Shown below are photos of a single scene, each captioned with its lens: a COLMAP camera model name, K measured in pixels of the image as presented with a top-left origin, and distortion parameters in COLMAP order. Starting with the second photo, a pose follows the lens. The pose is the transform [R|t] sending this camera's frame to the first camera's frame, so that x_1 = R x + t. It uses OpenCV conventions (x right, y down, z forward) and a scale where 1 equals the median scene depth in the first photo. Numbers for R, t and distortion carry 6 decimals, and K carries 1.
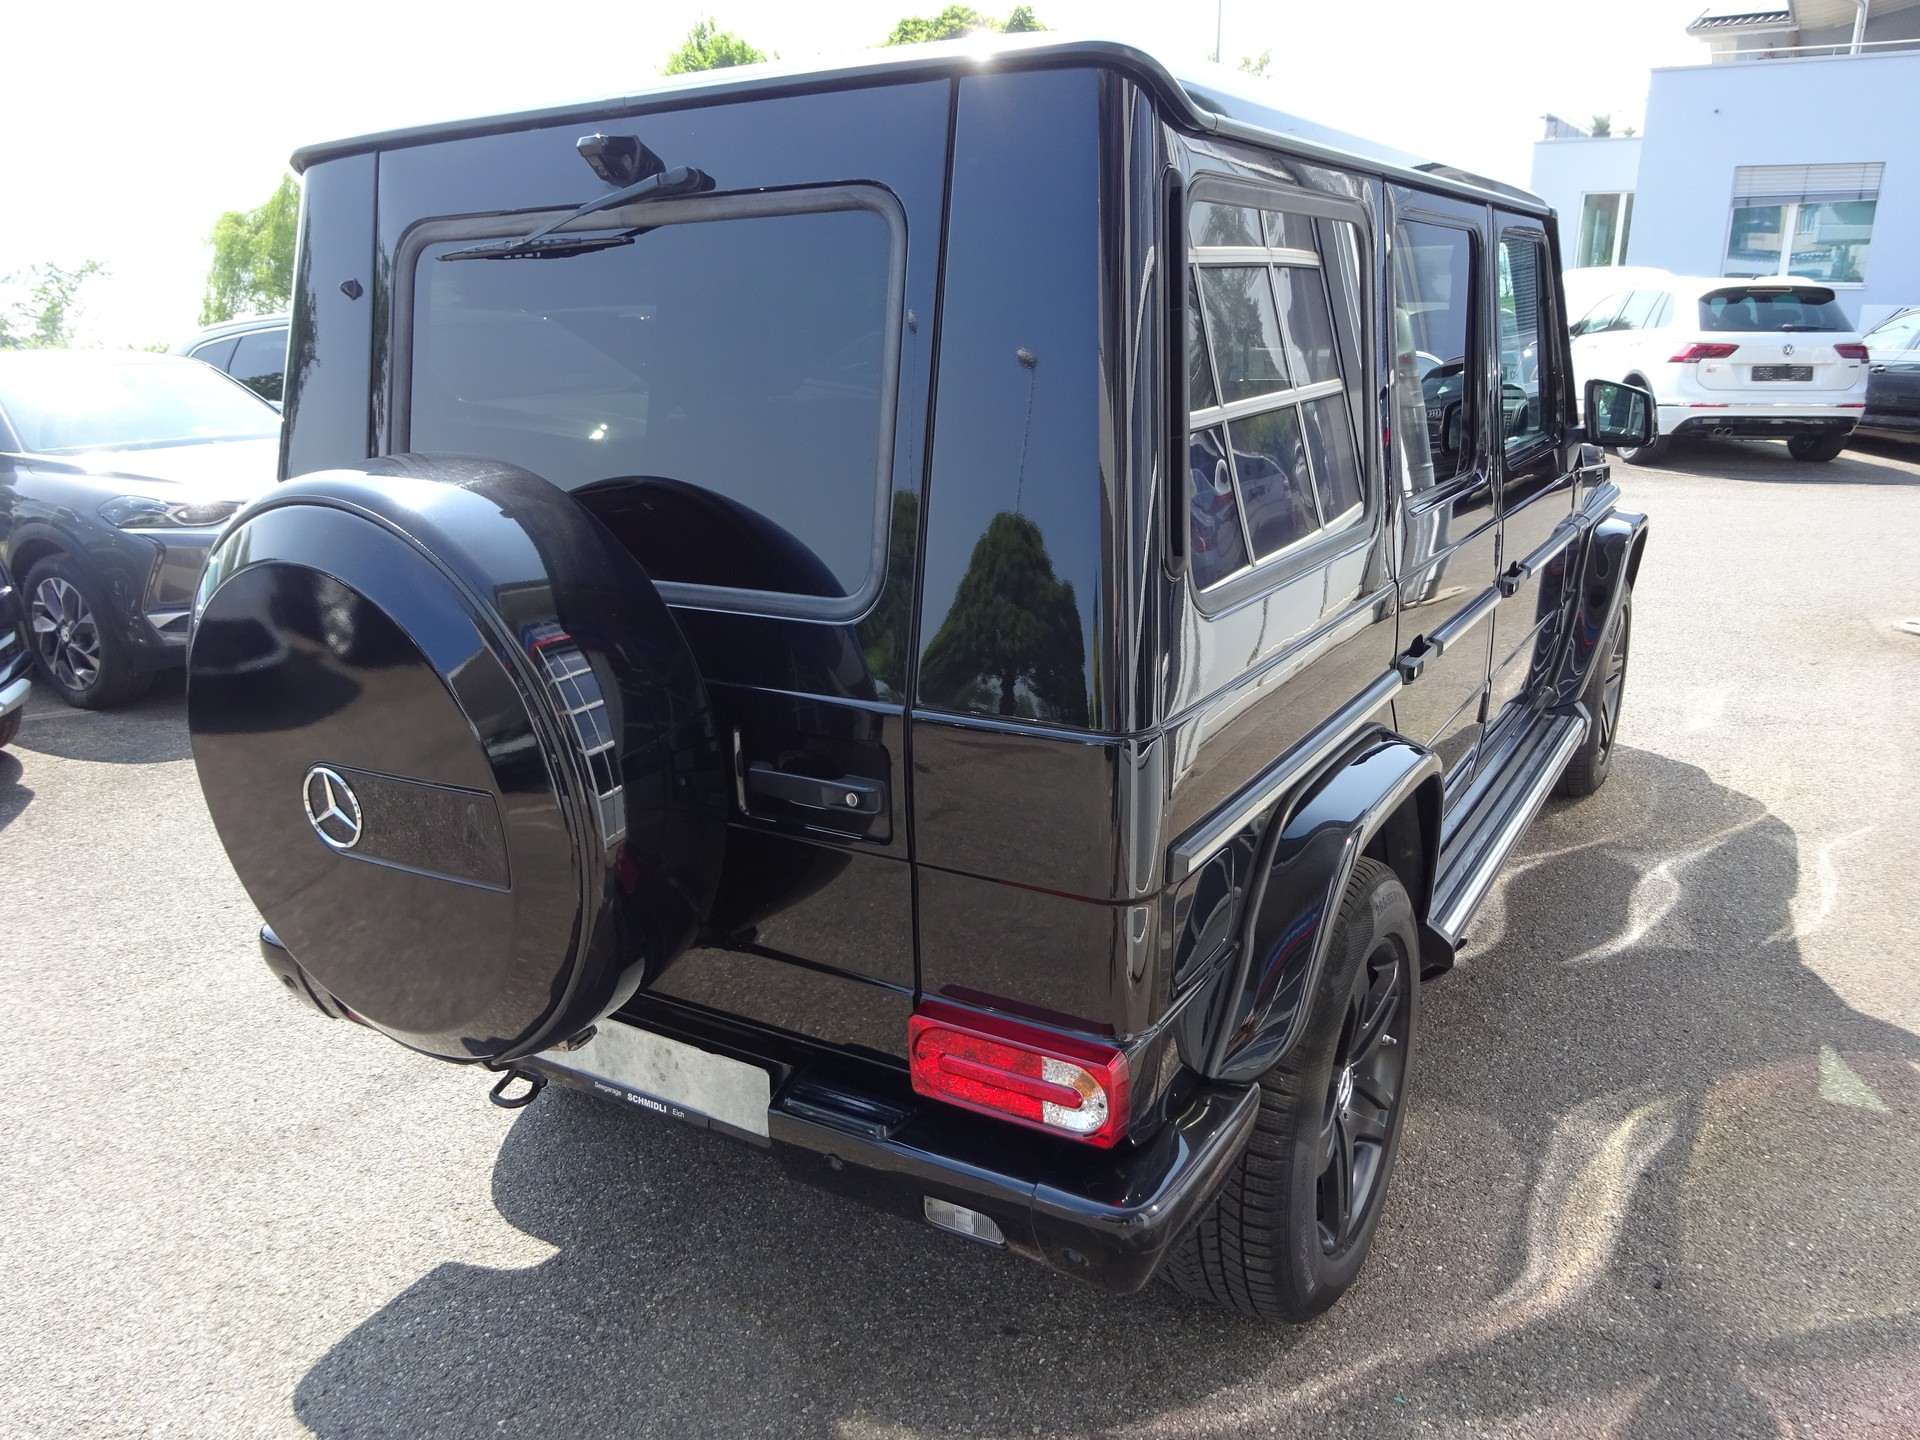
lens RADIAL K [[1474.3, 0, 960.0], [0, 1474.3, 720.0], [0, 0, 1]] dist [-0.002636, -0.004629]
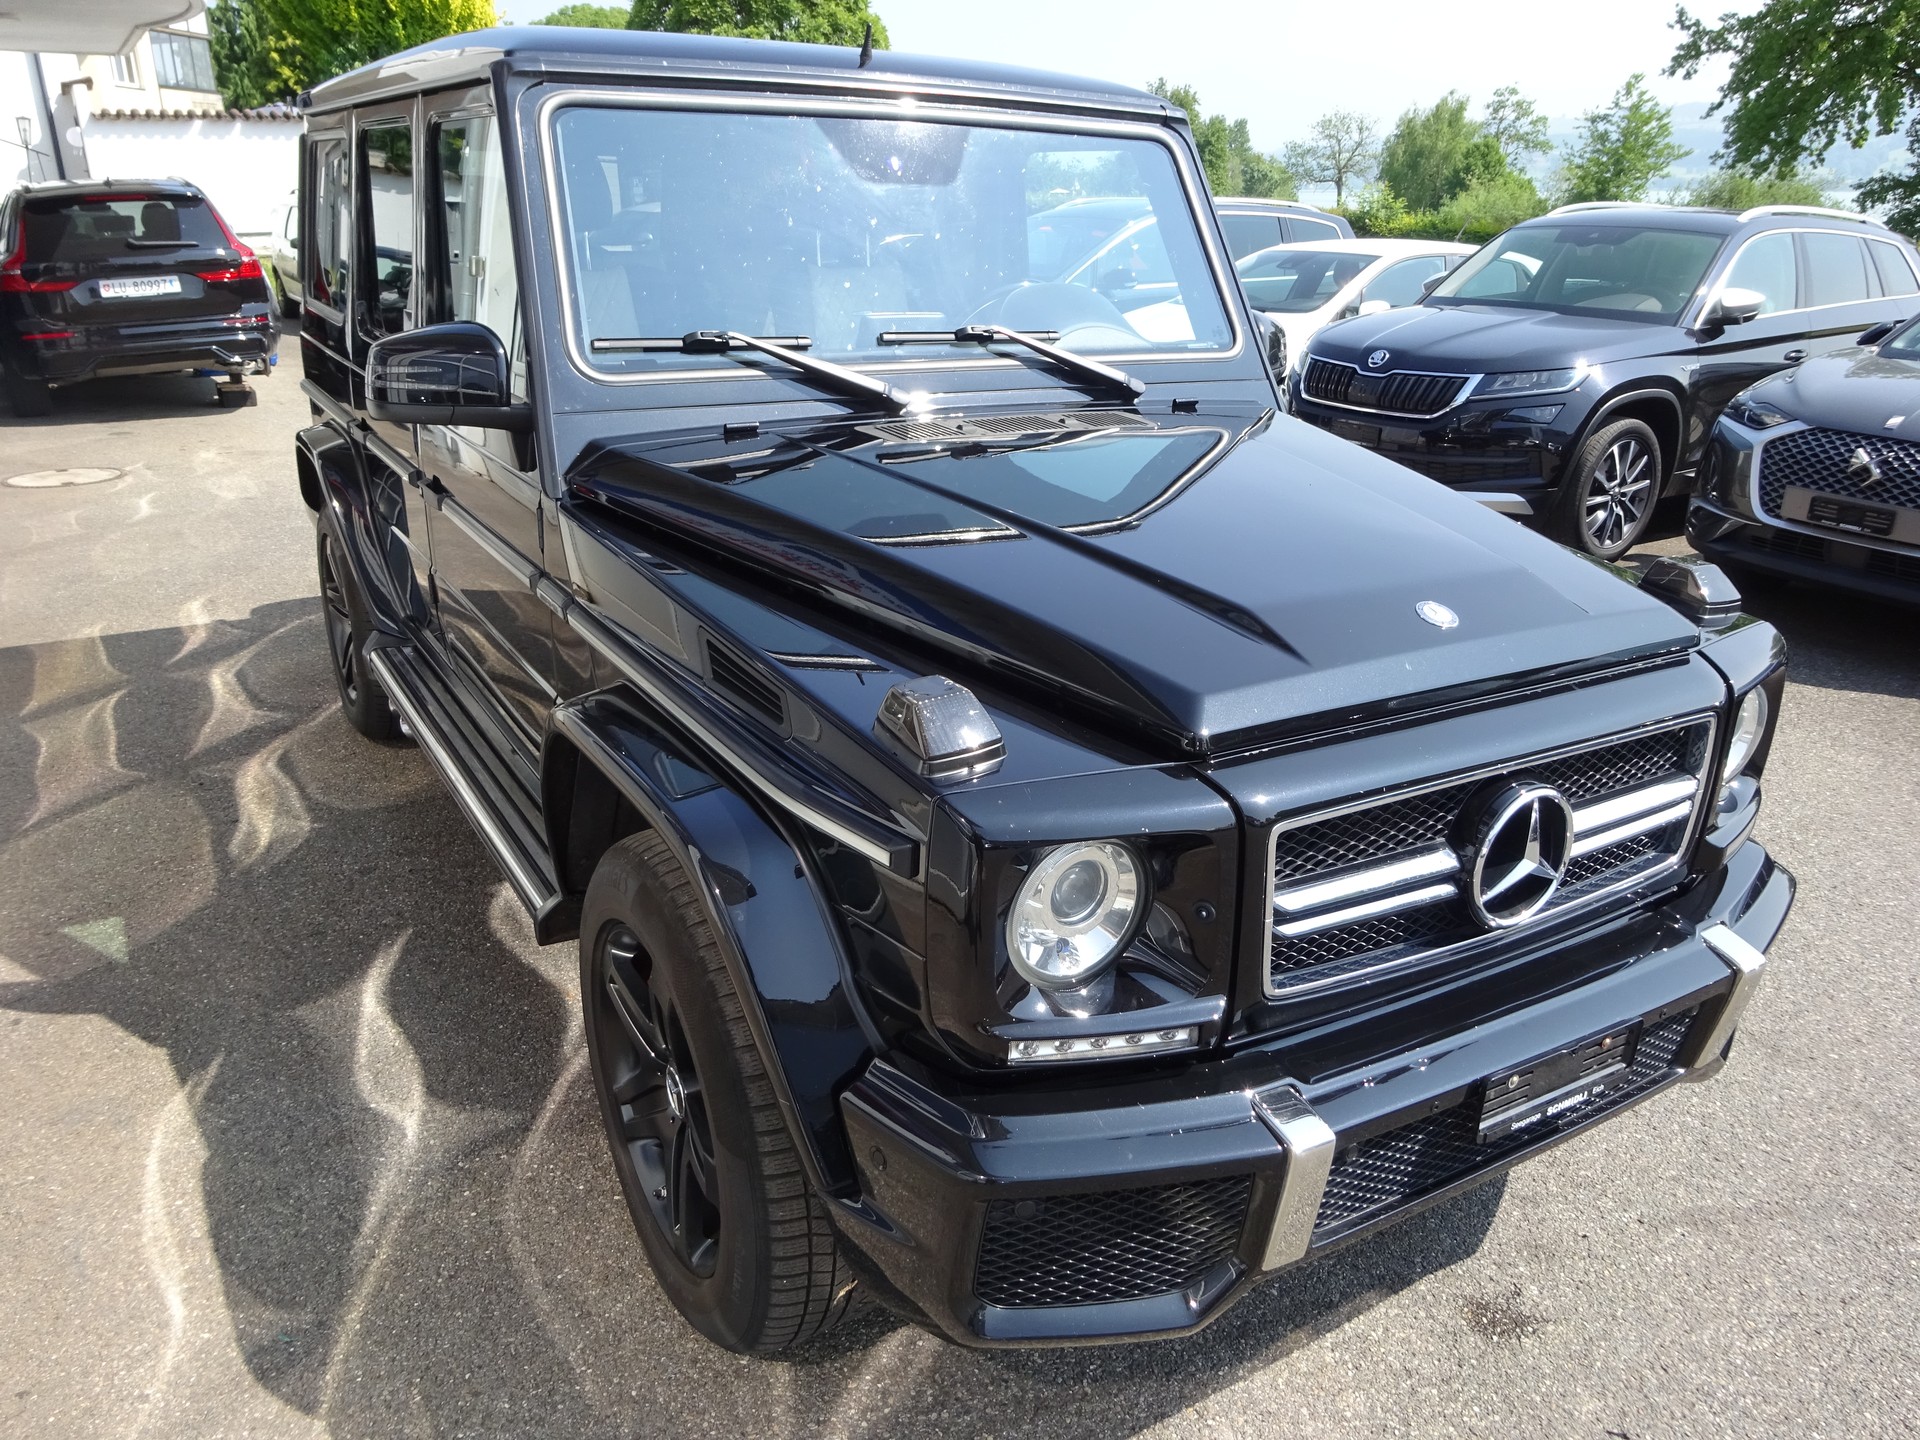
lens RADIAL K [[1420.4, 0, 960.0], [0, 1420.4, 720.0], [0, 0, 1]] dist [0.002052, 0.001732]
pose [[-0.483387, 0.304088, -0.820894, 1.103836], [-0.258592, 0.846282, 0.465765, -0.535464], [0.836342, 0.437421, -0.330447, 1.799835]]
